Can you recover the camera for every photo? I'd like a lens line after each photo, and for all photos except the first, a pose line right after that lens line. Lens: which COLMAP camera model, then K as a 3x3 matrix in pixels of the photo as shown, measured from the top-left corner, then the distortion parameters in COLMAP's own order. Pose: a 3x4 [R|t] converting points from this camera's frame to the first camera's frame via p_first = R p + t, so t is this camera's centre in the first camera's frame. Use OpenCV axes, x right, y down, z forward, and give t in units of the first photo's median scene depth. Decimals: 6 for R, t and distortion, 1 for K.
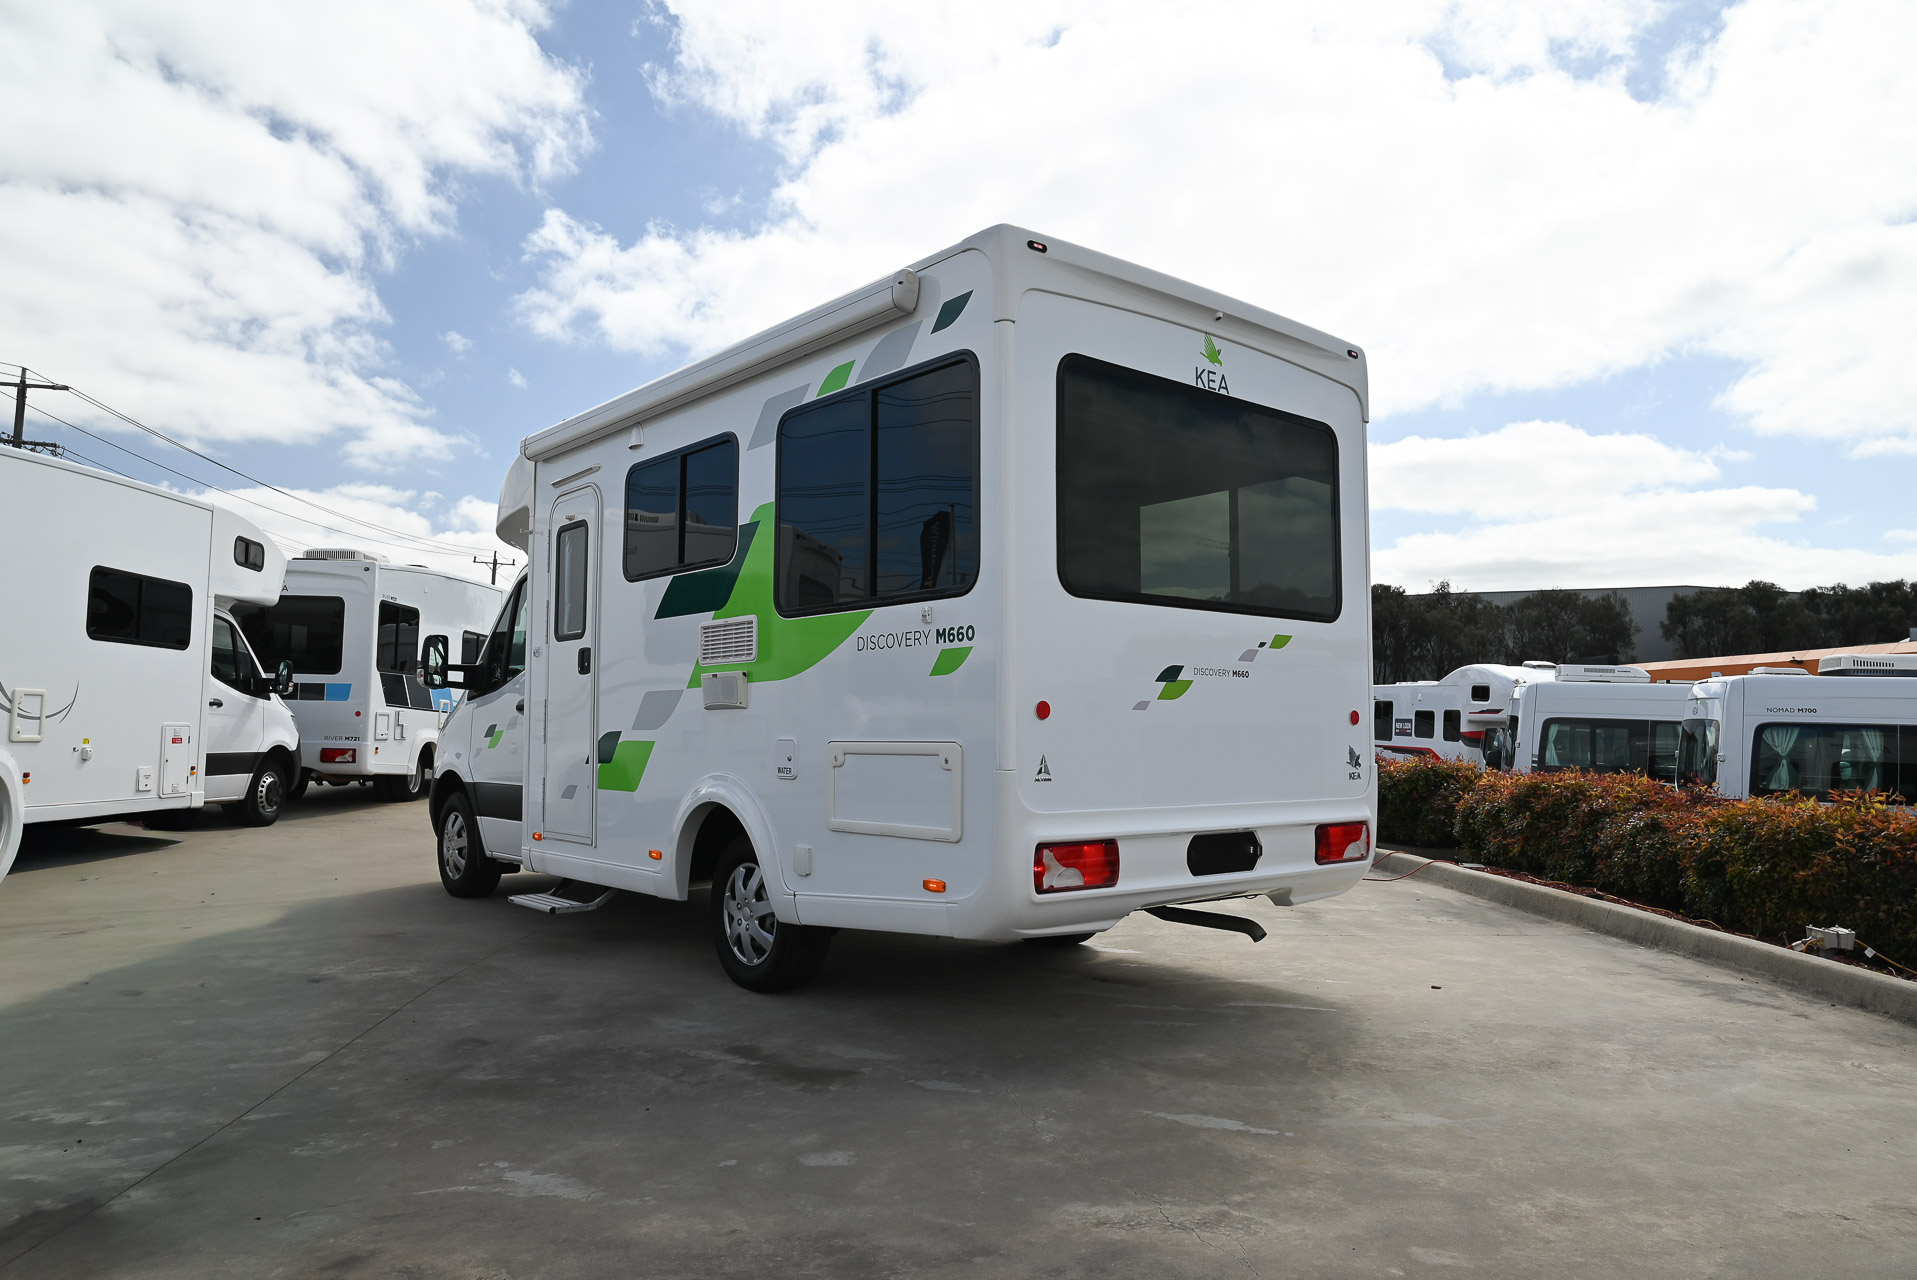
lens RADIAL K [[1293.2, 0, 958.5], [0, 1293.2, 640.0], [0, 0, 1]] dist [-0.008666, 0.000131]
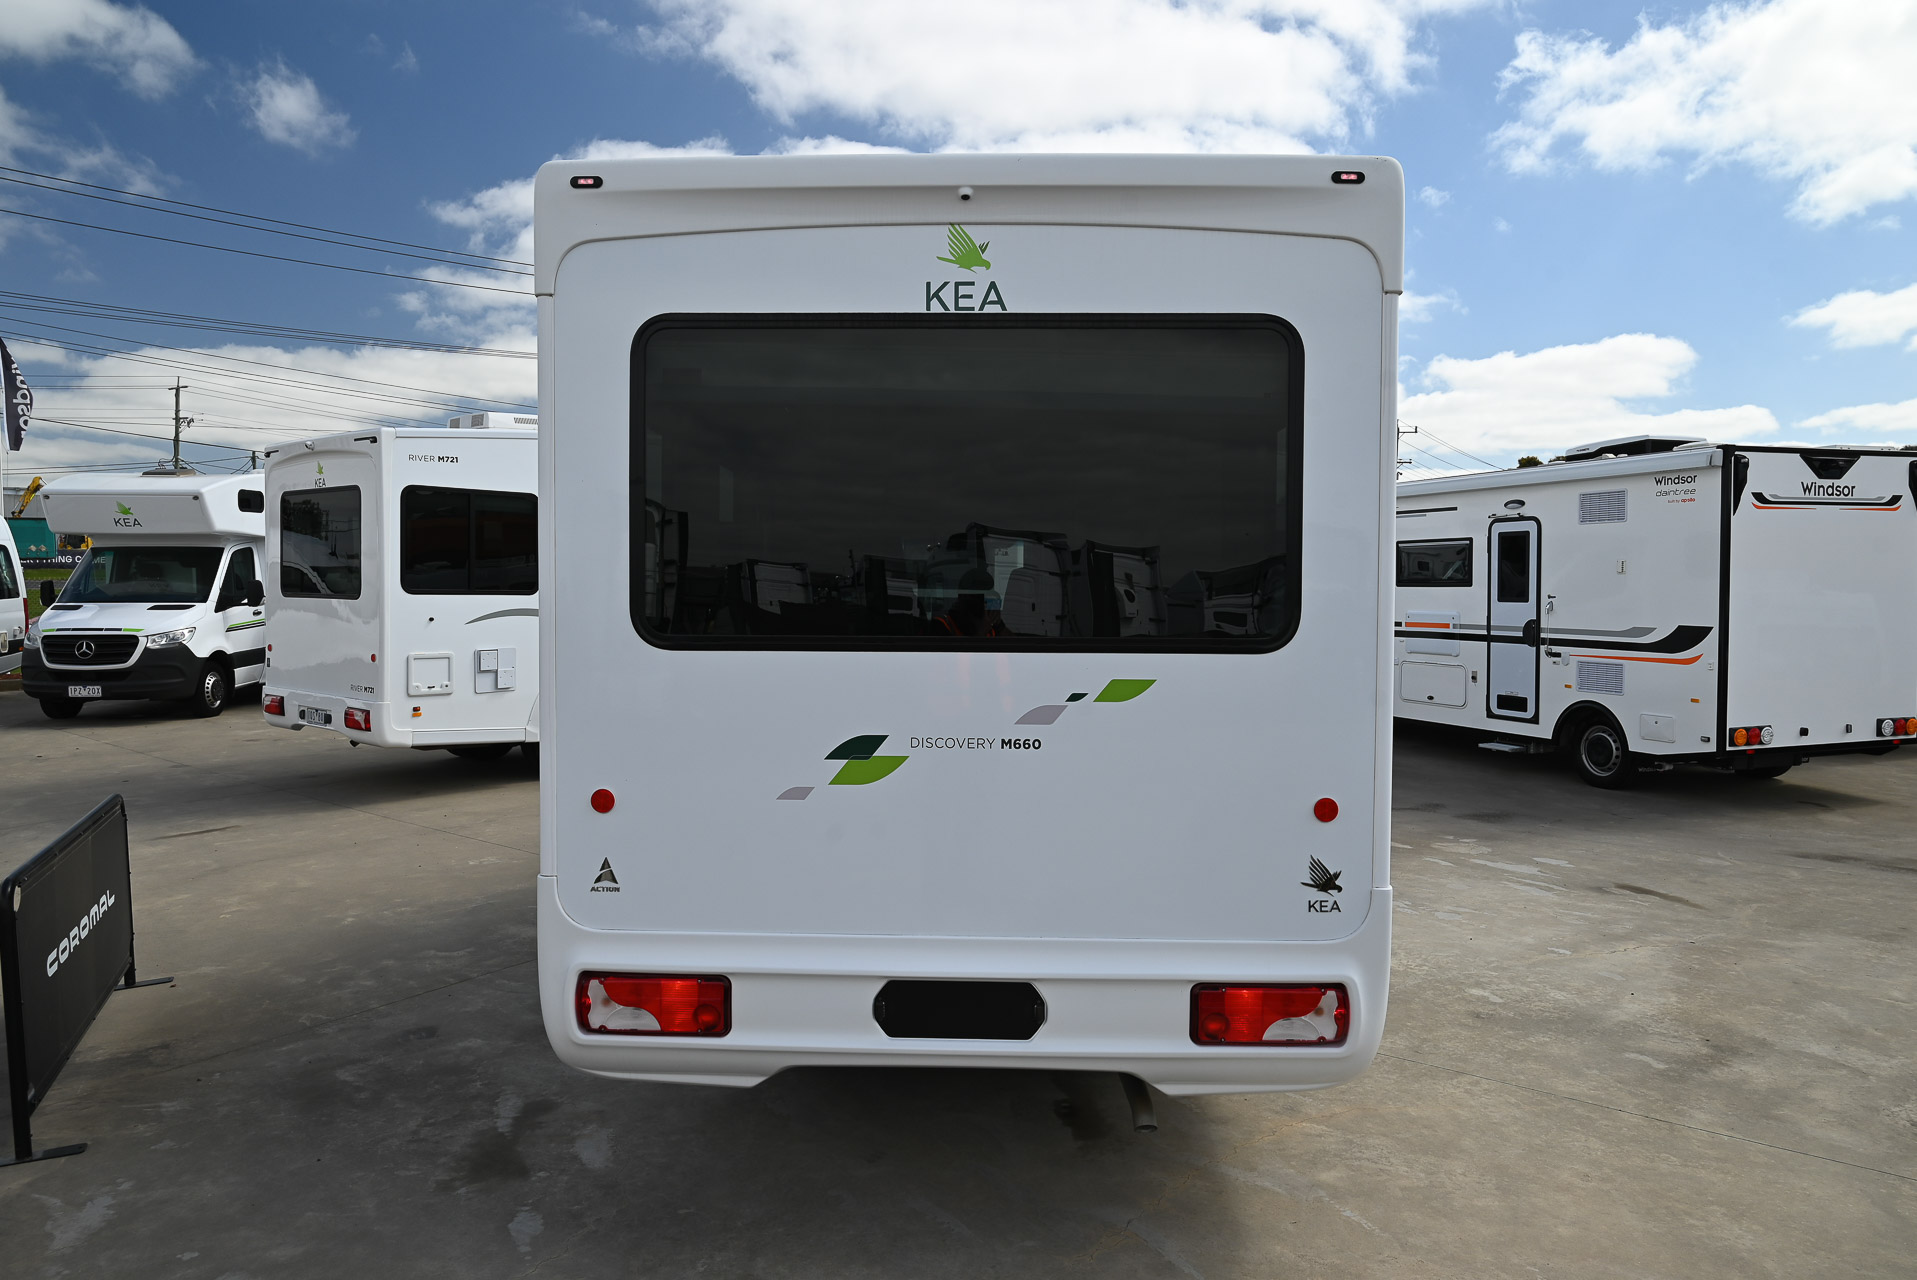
lens RADIAL K [[1281.0, 0, 958.5], [0, 1281.0, 640.0], [0, 0, 1]] dist [0.000563, -0.000517]
pose [[0.739521, 0.026215, -0.672623, 0.625817], [0.047097, 0.994778, 0.090551, -0.085998], [0.671484, -0.098643, 0.734424, 0.500584]]
